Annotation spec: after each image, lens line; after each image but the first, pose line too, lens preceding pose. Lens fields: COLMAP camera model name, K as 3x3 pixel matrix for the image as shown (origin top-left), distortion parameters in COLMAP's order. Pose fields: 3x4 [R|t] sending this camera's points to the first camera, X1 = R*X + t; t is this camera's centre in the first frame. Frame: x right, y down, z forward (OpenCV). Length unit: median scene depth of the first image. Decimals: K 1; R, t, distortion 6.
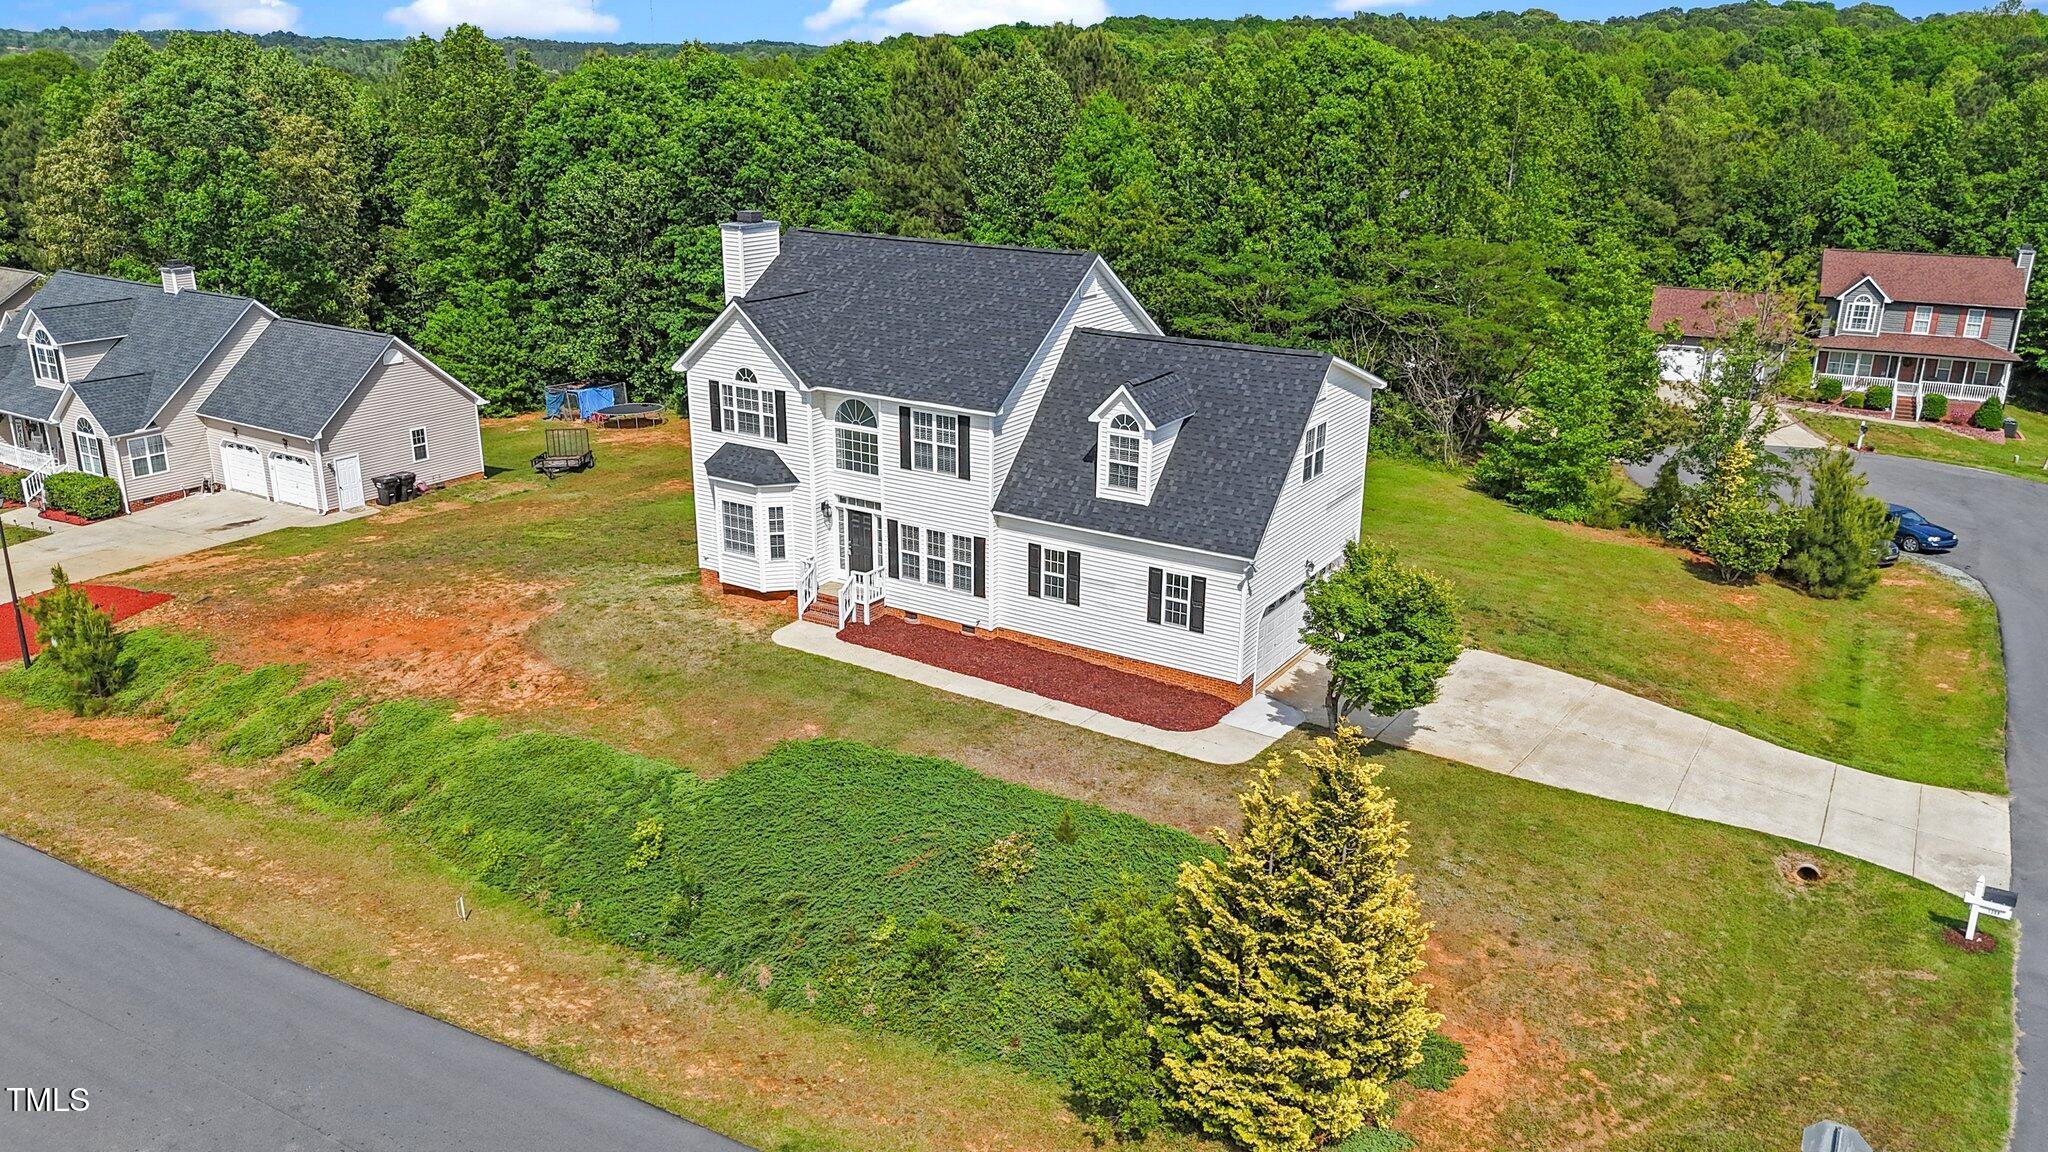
lens RADIAL K [[1507.7, 0, 1029.2], [0, 1507.7, 565.6], [0, 0, 1]] dist [0.061624, -0.064662]
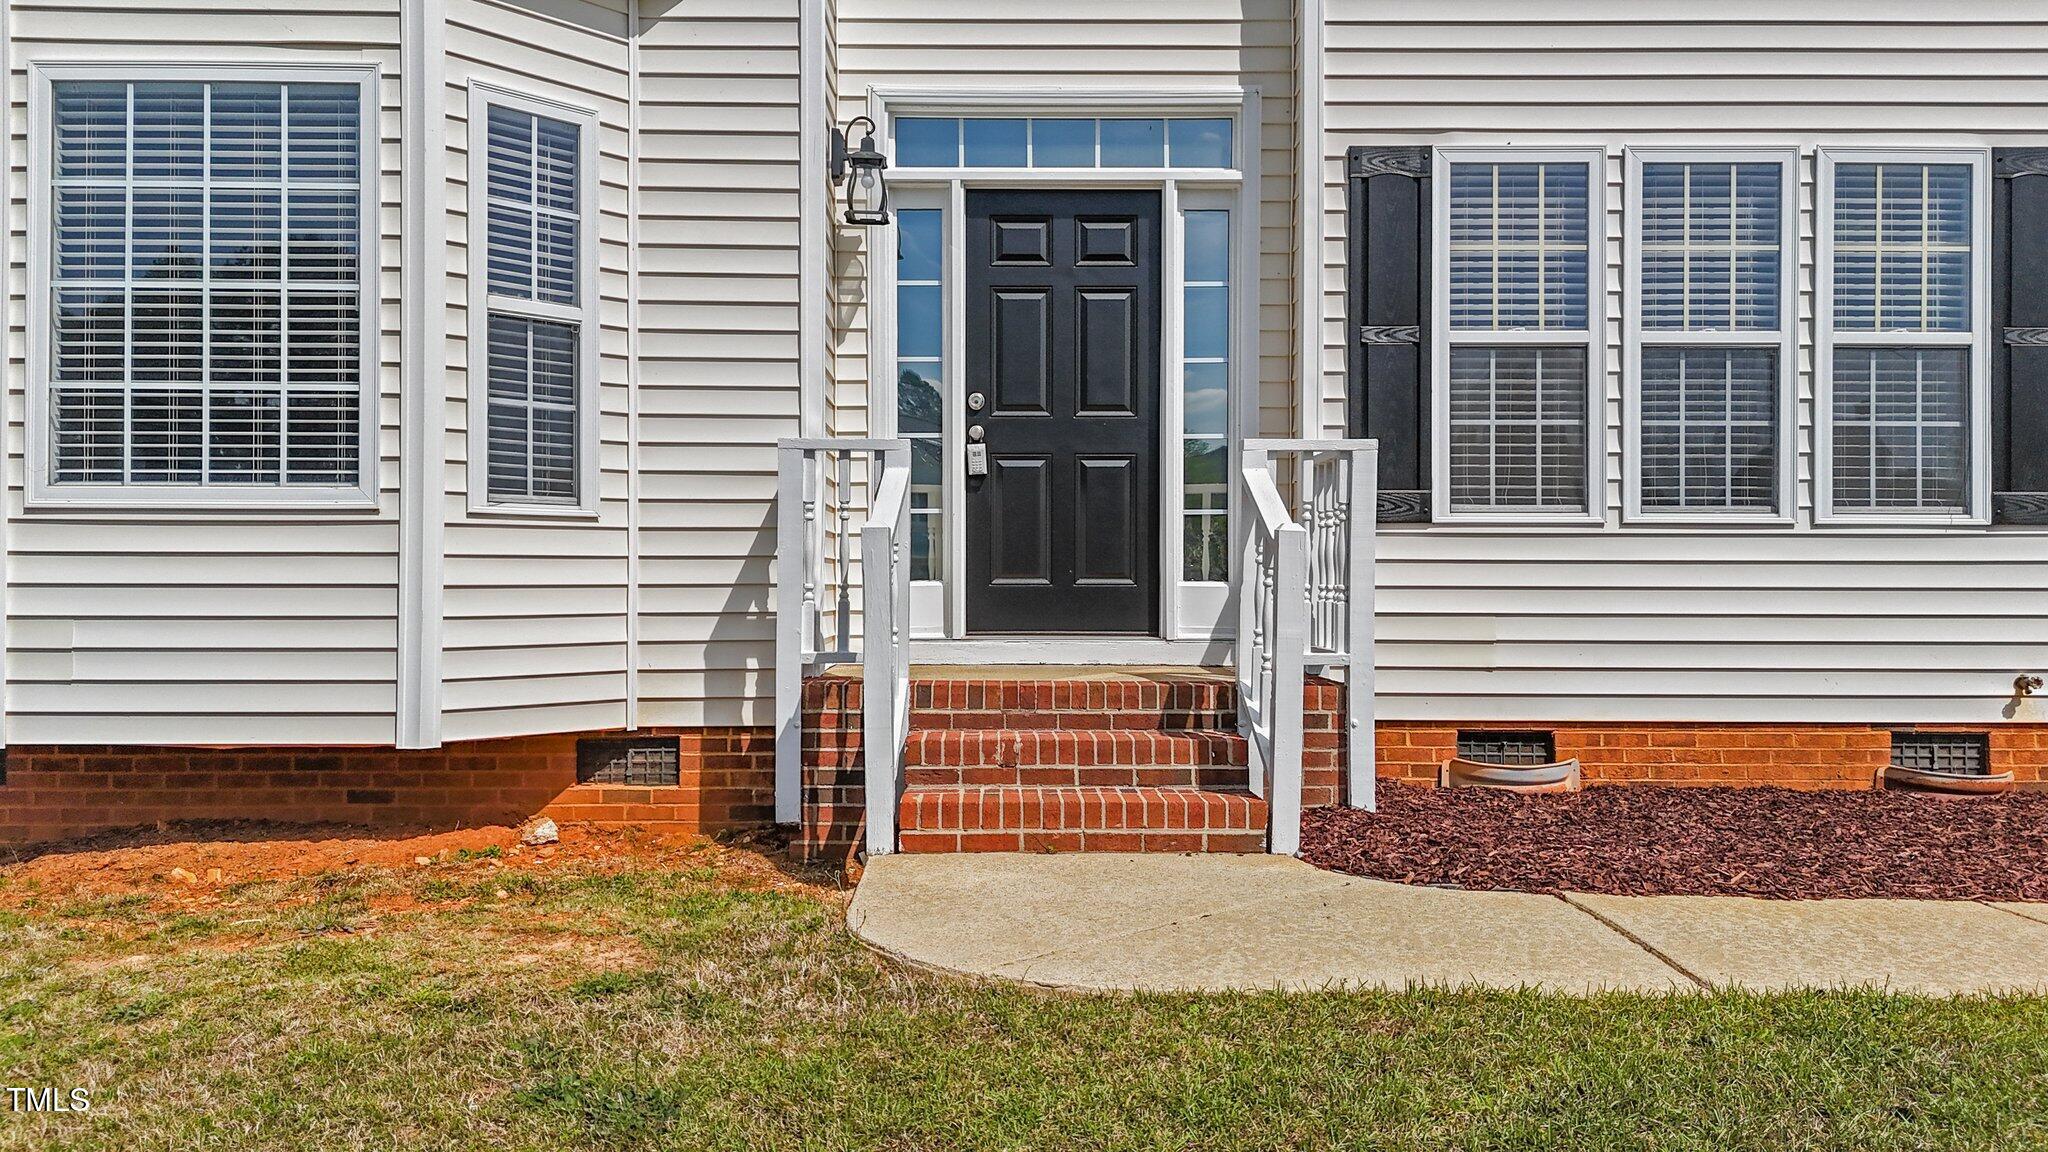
lens RADIAL K [[1507.7, 0, 1025.3], [0, 1507.7, 577.3], [0, 0, 1]] dist [0.061624, -0.064662]
pose [[0.846516, -0.007118, 0.532315, -0.212397], [0.174056, 0.948658, -0.264107, 0.050187], [-0.503105, 0.316224, 0.804293, 0.903618]]
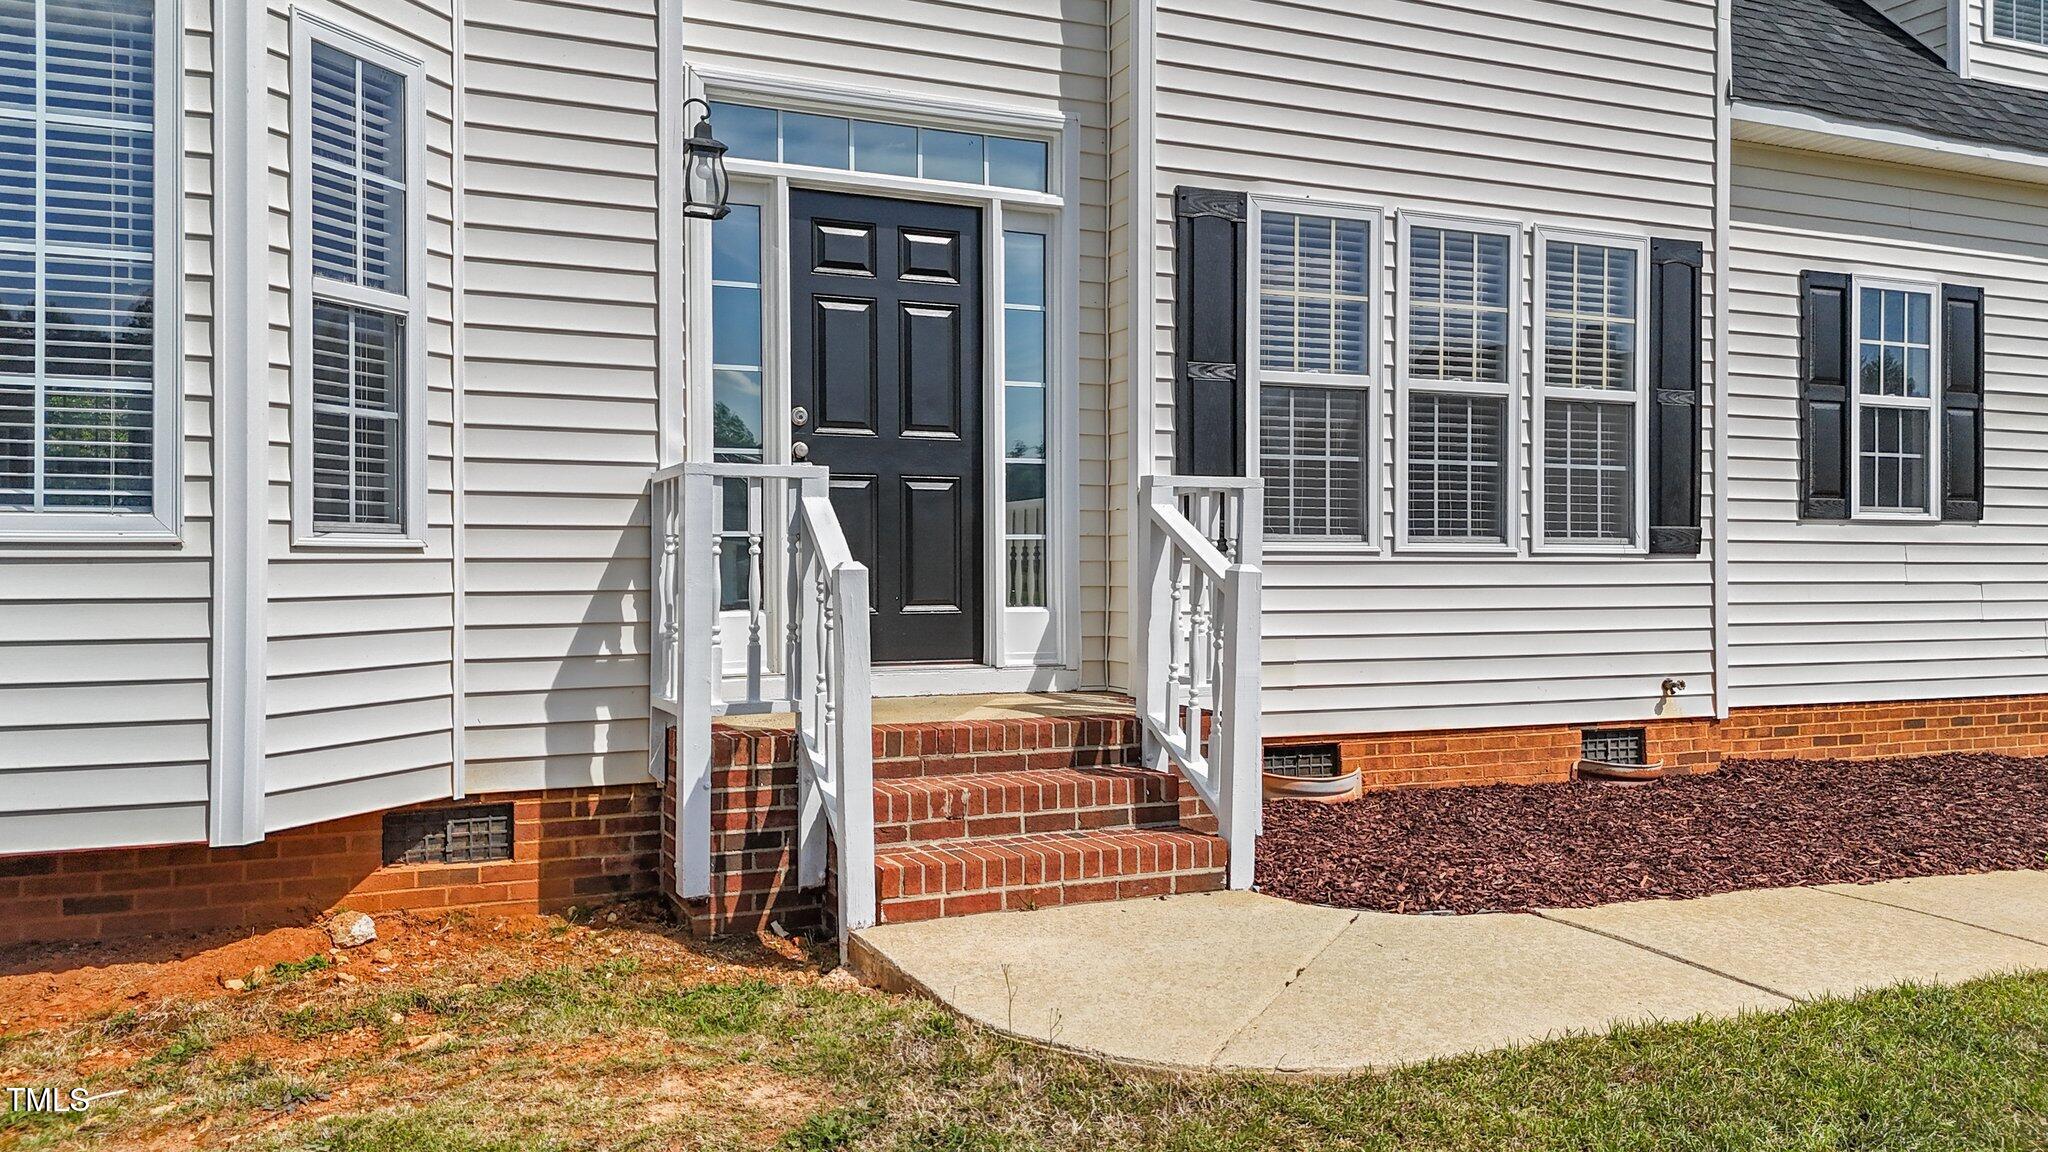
lens RADIAL K [[1507.7, 0, 1023.5], [0, 1507.7, 568.1], [0, 0, 1]] dist [0.061624, -0.064662]
pose [[0.575122, -0.013099, 0.817963, -0.243355], [0.262411, 0.949990, -0.169292, 0.033146], [-0.774839, 0.312007, 0.549797, 0.937322]]
